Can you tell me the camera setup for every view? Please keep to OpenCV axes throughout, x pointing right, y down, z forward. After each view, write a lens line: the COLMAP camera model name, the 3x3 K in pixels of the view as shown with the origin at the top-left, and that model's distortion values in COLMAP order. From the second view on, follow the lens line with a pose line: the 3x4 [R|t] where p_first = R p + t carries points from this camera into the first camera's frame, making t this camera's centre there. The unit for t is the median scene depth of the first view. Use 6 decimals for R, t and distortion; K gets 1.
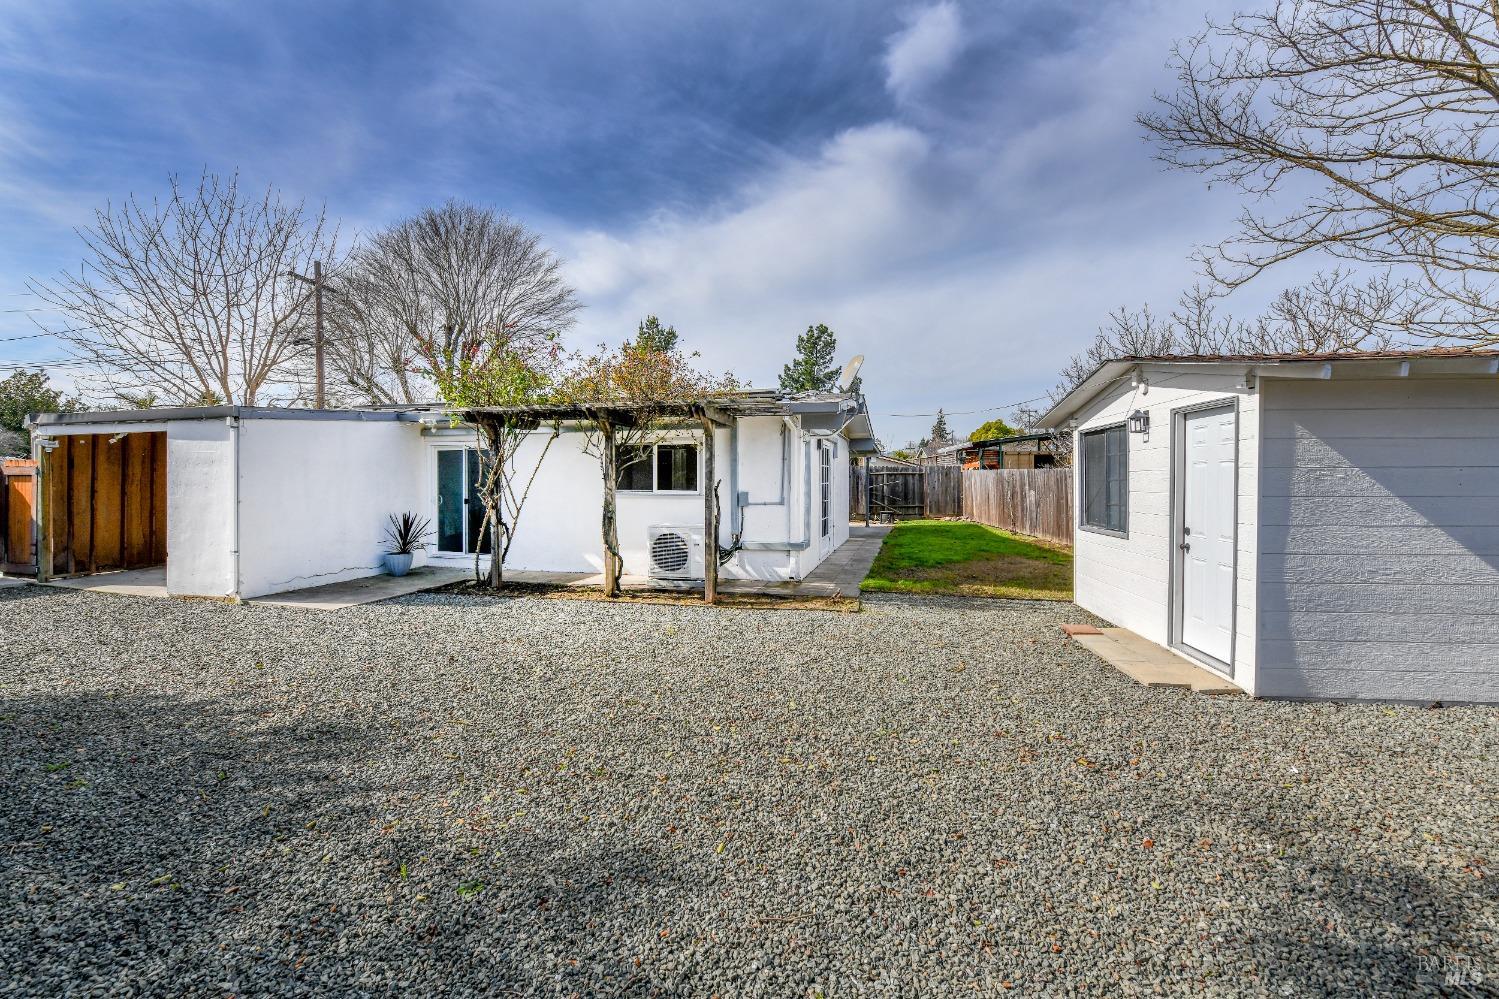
lens RADIAL K [[600.8, 0, 752.5], [0, 600.8, 516.8], [0, 0, 1]] dist [-0.009586, -0.001331]
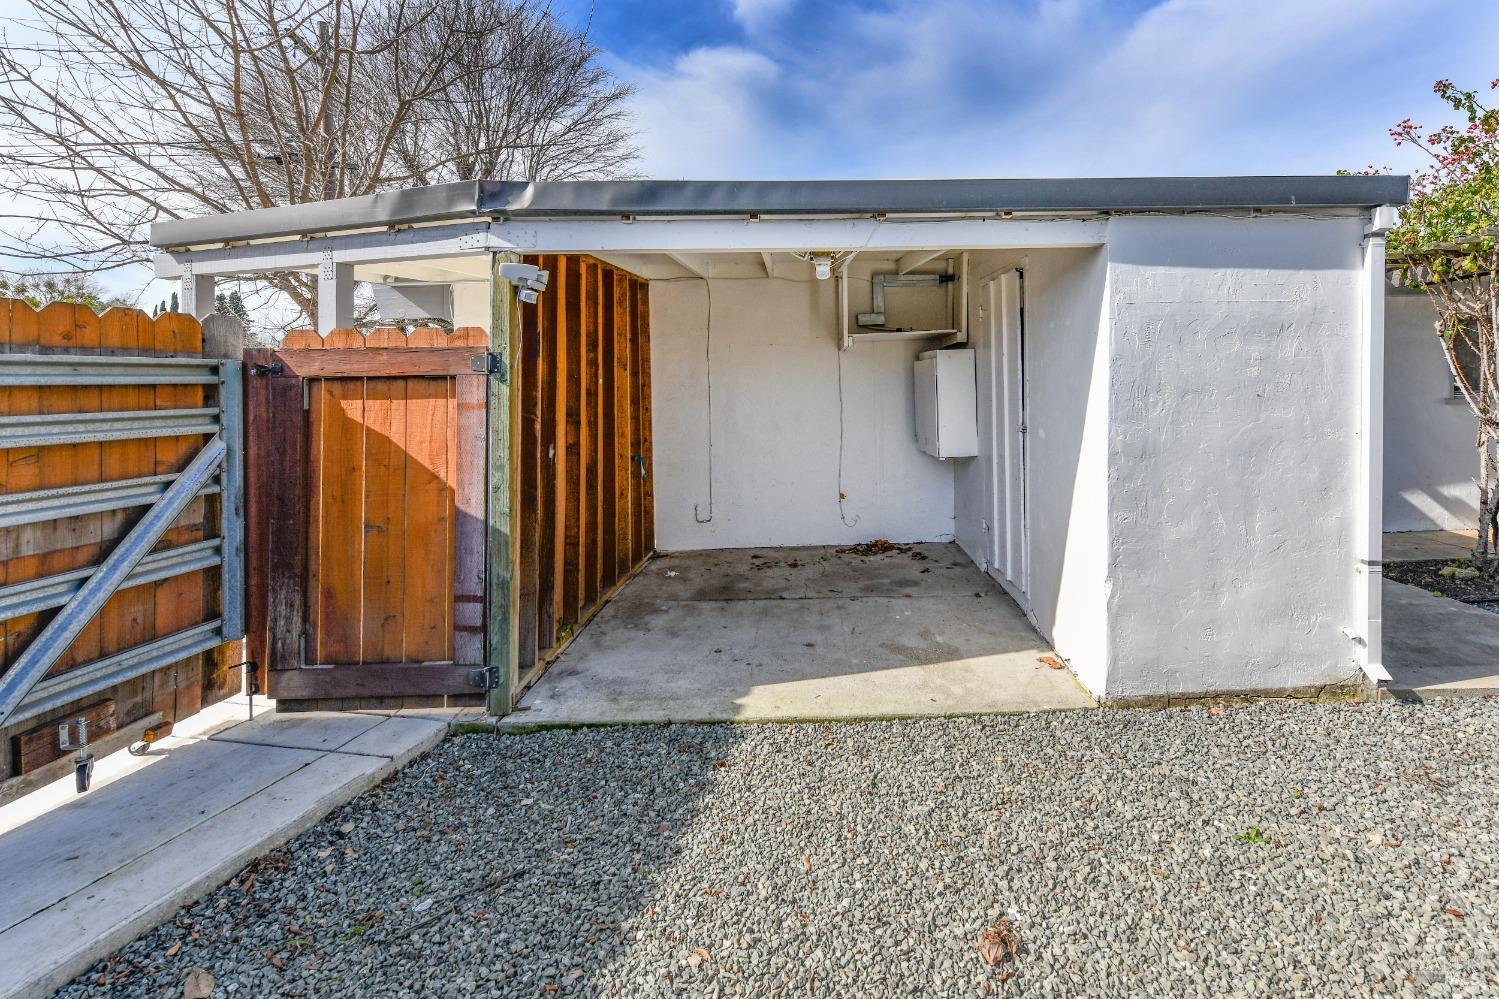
lens RADIAL K [[600.8, 0, 720.2], [0, 600.8, 386.5], [0, 0, 1]] dist [-0.009586, -0.001331]
pose [[0.960888, -0.017659, 0.276375, -1.112618], [0.039290, 0.996563, -0.072925, -0.033226], [-0.274137, 0.080932, 0.958279, 0.613069]]
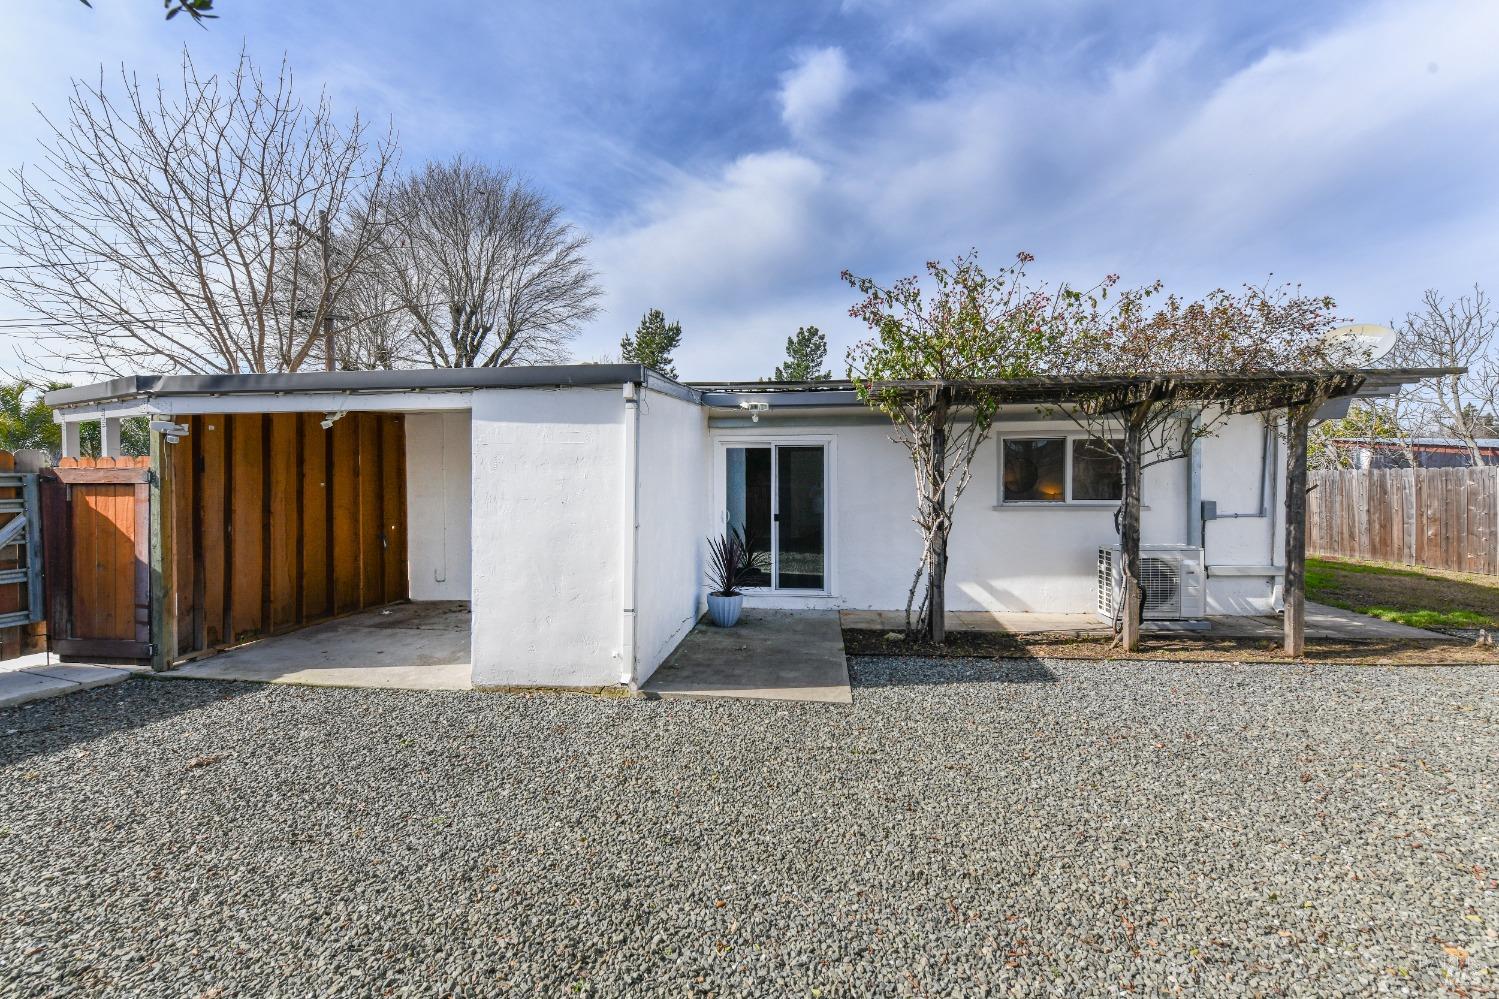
lens RADIAL K [[600.8, 0, 747.8], [0, 600.8, 491.4], [0, 0, 1]] dist [-0.009586, -0.001331]
pose [[0.989882, -0.007985, 0.141671, -0.694245], [0.016064, 0.998303, -0.055971, -0.019915], [-0.140984, 0.057681, 0.988330, 0.332087]]
